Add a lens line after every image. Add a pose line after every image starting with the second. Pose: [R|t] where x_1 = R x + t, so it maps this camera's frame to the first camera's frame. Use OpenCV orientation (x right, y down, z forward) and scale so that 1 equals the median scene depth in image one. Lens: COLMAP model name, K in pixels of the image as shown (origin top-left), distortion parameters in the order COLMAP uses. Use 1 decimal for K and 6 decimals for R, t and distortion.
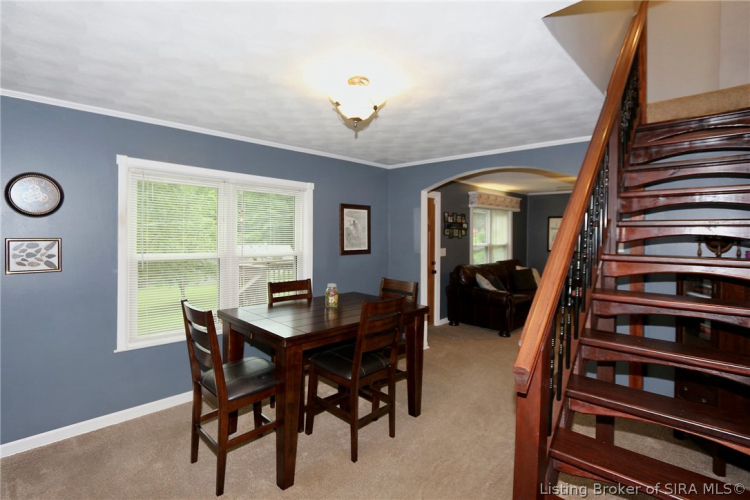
lens RADIAL K [[364.9, 0, 376.7], [0, 364.9, 240.6], [0, 0, 1]] dist [0.000277, 0.000000]
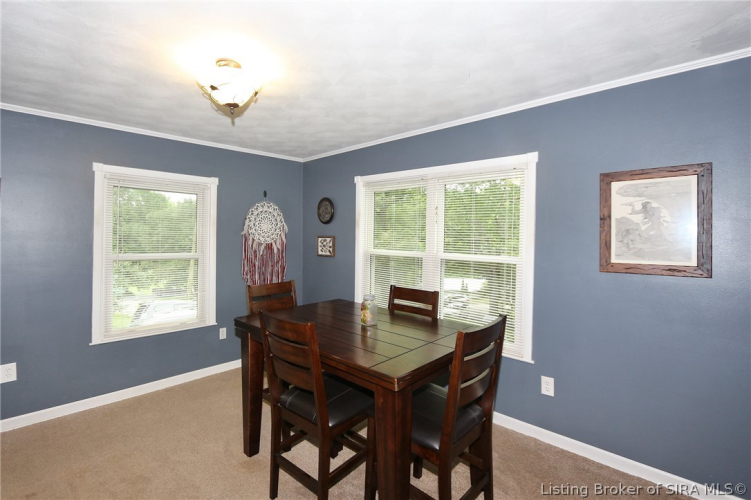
lens RADIAL K [[365.4, 0, 377.2], [0, 365.4, 240.6], [0, 0, 1]] dist [0.000277, 0.000000]
pose [[0.007460, -0.007009, -0.999948, 0.583890], [-0.034660, 0.999373, -0.007264, 0.013859], [0.999371, 0.034712, 0.007213, 0.927430]]
